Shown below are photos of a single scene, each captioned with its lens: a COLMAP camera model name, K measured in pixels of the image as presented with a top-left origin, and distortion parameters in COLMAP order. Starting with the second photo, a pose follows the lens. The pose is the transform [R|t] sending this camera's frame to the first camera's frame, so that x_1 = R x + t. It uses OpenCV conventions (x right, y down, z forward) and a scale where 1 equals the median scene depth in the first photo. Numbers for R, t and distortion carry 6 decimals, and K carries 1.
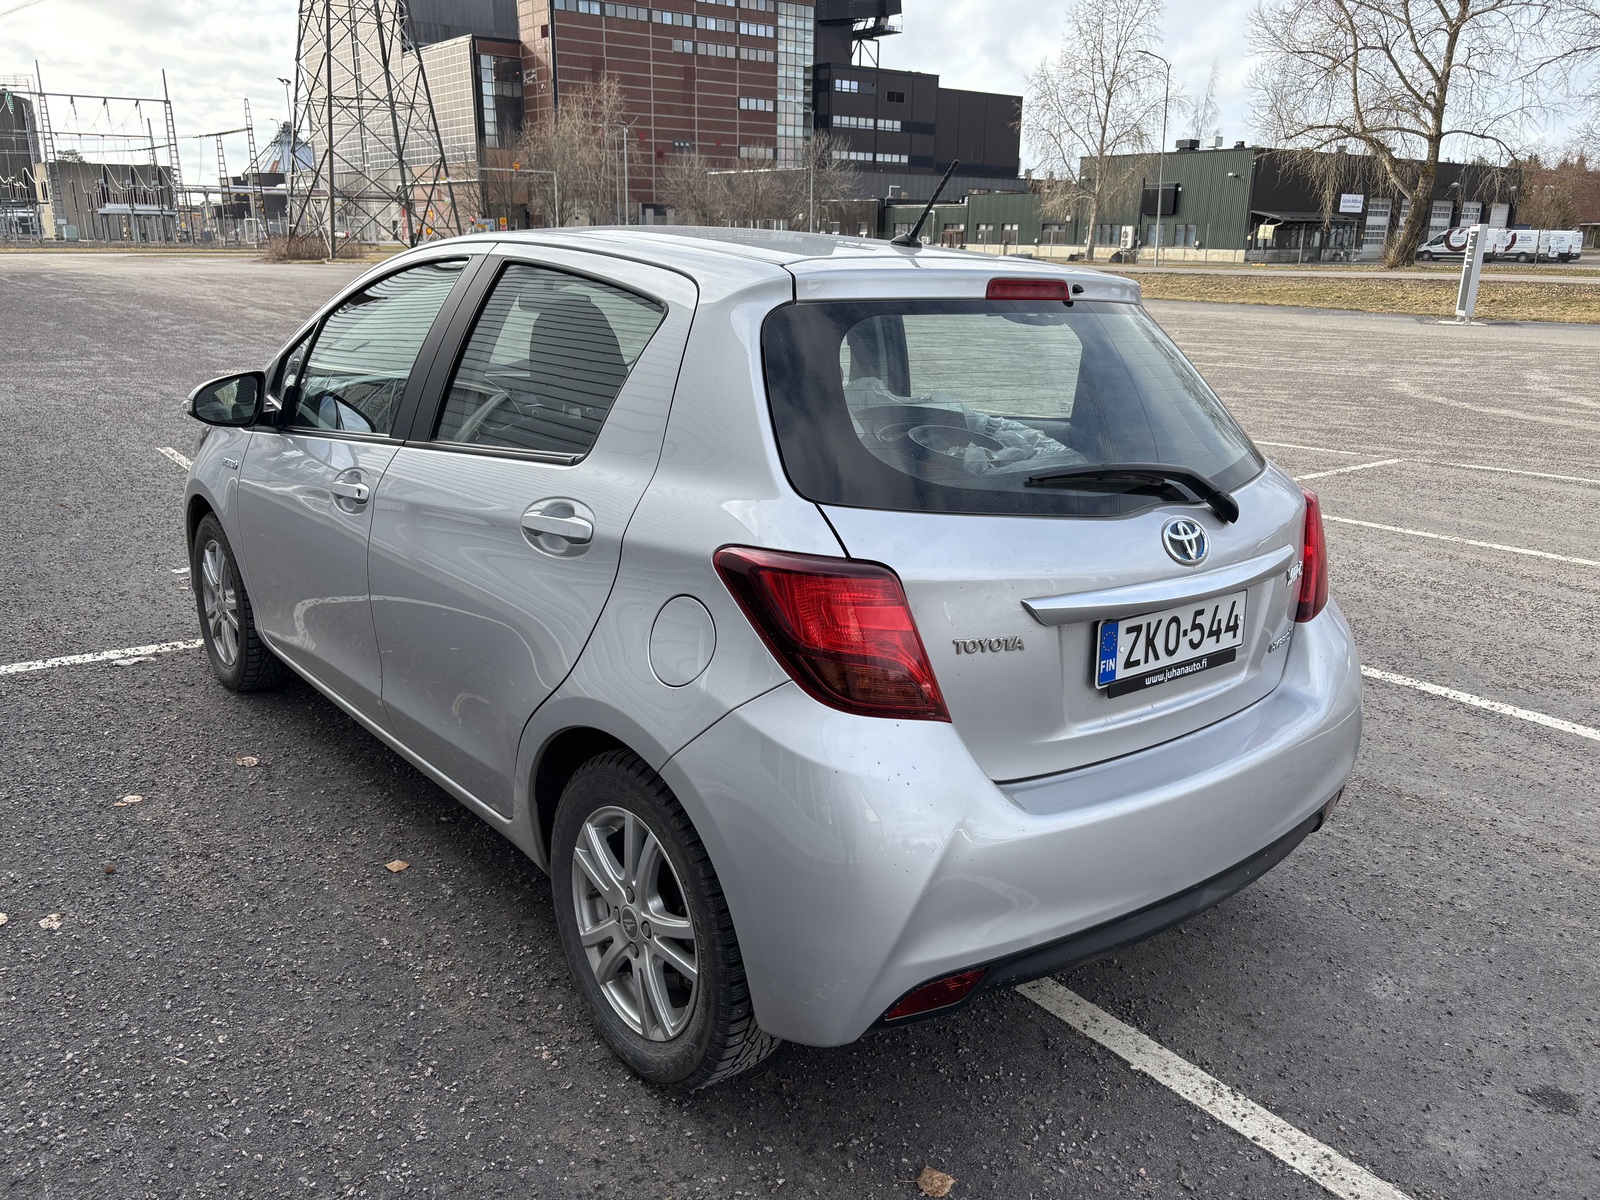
lens RADIAL K [[1205.3, 0, 783.2], [0, 1205.3, 593.8], [0, 0, 1]] dist [0.055434, -0.051777]
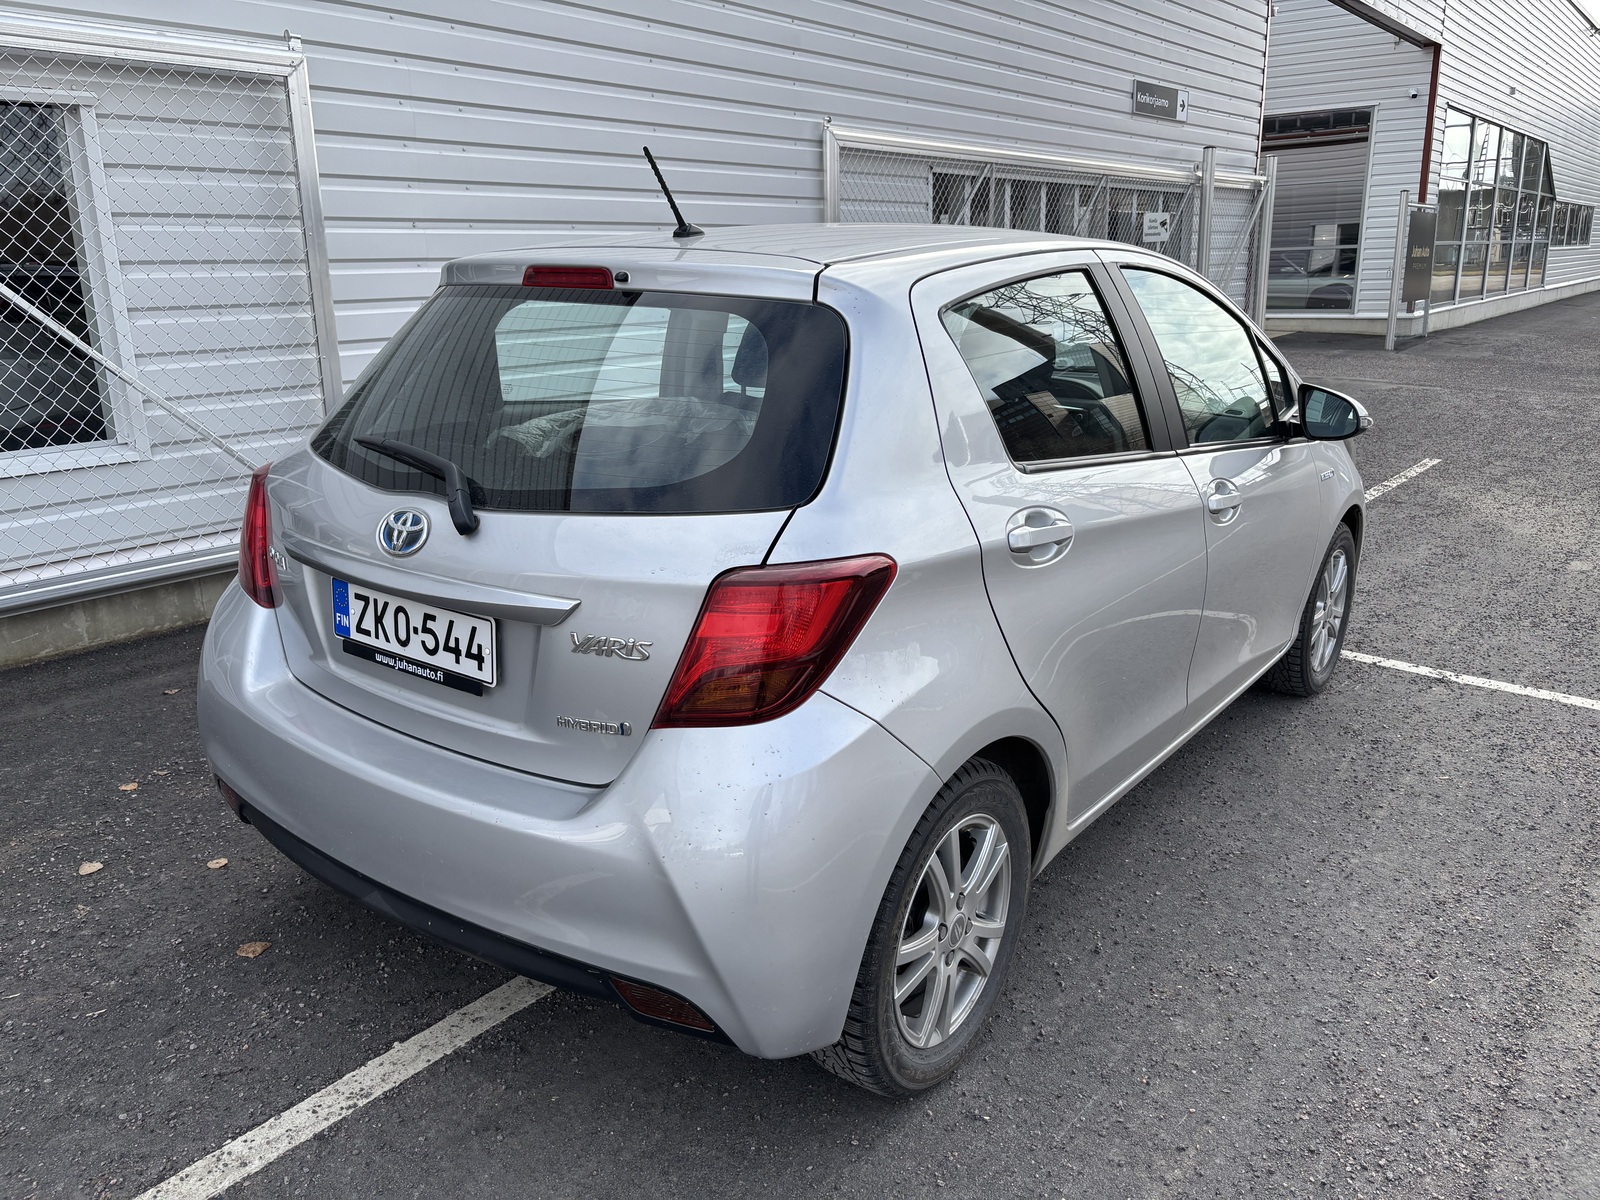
lens RADIAL K [[1216.3, 0, 807.6], [0, 1216.3, 595.2], [0, 0, 1]] dist [0.061881, -0.073204]
pose [[0.264456, 0.237985, -0.934573, 1.301201], [-0.253518, 0.952146, 0.170722, -0.236634], [0.930479, 0.191782, 0.312135, 0.970831]]
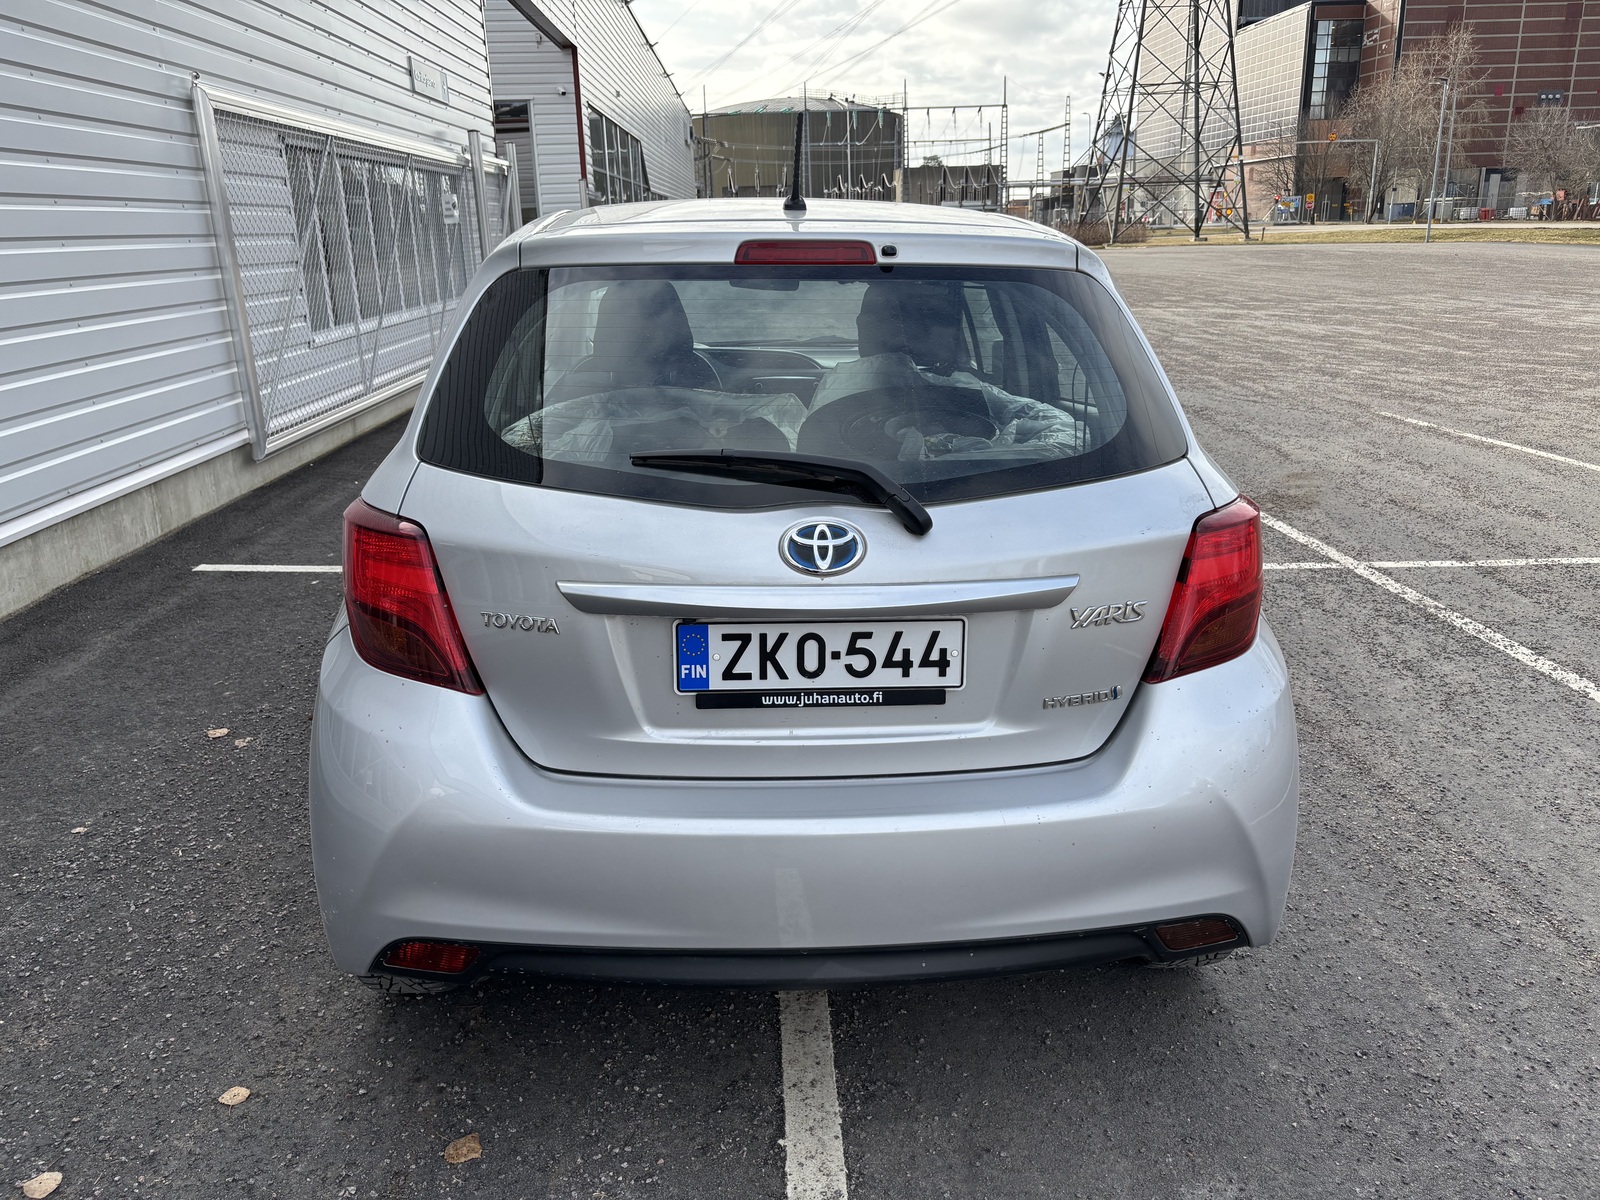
lens RADIAL K [[1205.3, 0, 783.2], [0, 1205.3, 593.8], [0, 0, 1]] dist [0.055434, -0.051777]
pose [[0.818718, 0.135868, -0.557890, 0.759798], [-0.129131, 0.990281, 0.051669, -0.048993], [0.559488, 0.029738, 0.828305, 0.273864]]
